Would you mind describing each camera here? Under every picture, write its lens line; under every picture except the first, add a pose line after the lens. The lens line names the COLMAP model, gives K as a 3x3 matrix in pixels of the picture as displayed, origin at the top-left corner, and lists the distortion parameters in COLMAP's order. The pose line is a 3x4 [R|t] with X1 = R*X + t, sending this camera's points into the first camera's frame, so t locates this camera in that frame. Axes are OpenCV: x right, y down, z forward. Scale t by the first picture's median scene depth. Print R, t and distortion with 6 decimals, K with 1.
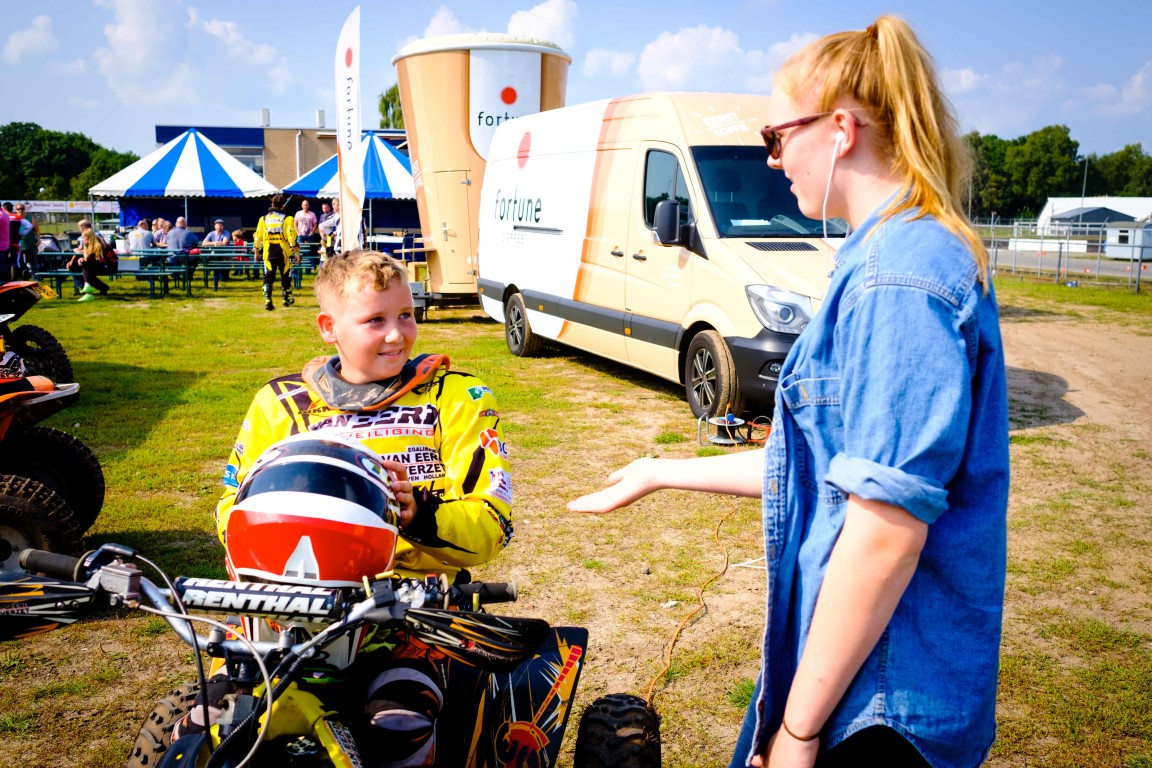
lens RADIAL K [[1161.7, 0, 578.8], [0, 1161.7, 386.6], [0, 0, 1]] dist [-0.017570, 0.033410]
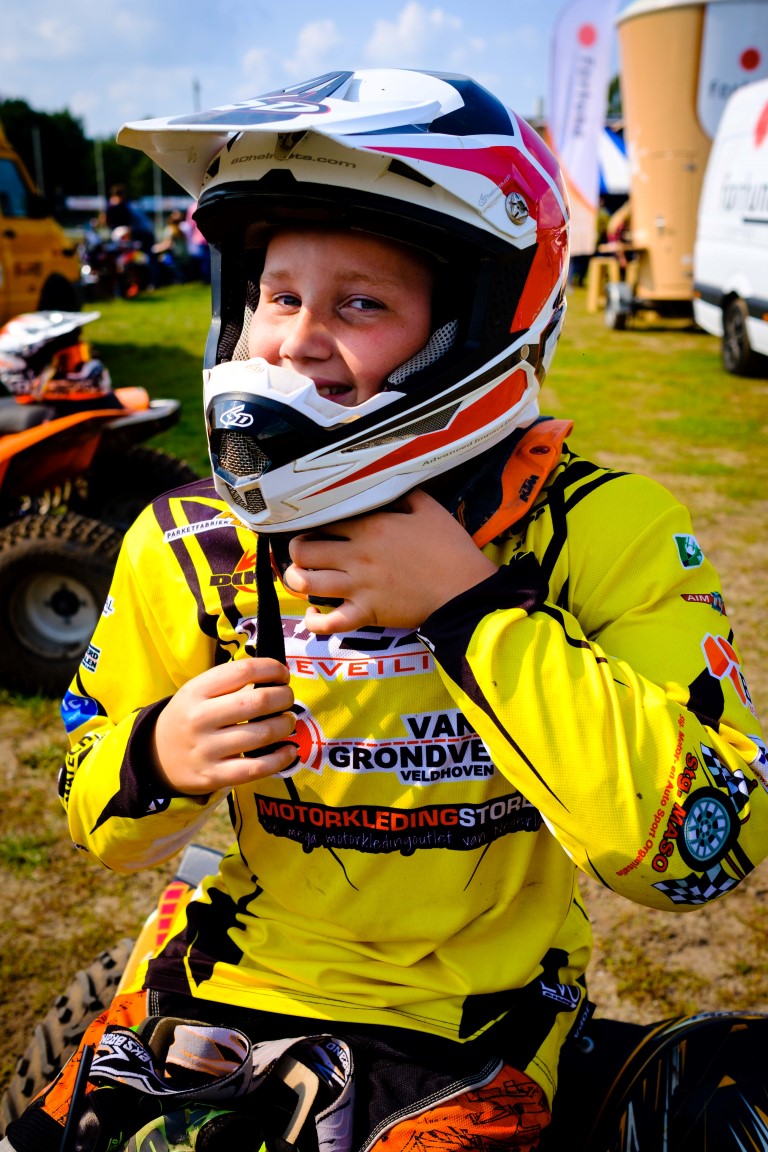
lens RADIAL K [[1161.7, 0, 386.1], [0, 1161.7, 568.2], [0, 0, 1]] dist [-0.017570, 0.033410]
pose [[0.942756, 0.095068, -0.319646, -0.013930], [-0.046619, 0.986664, 0.155953, -0.016720], [0.330209, -0.132124, 0.934615, 0.206606]]
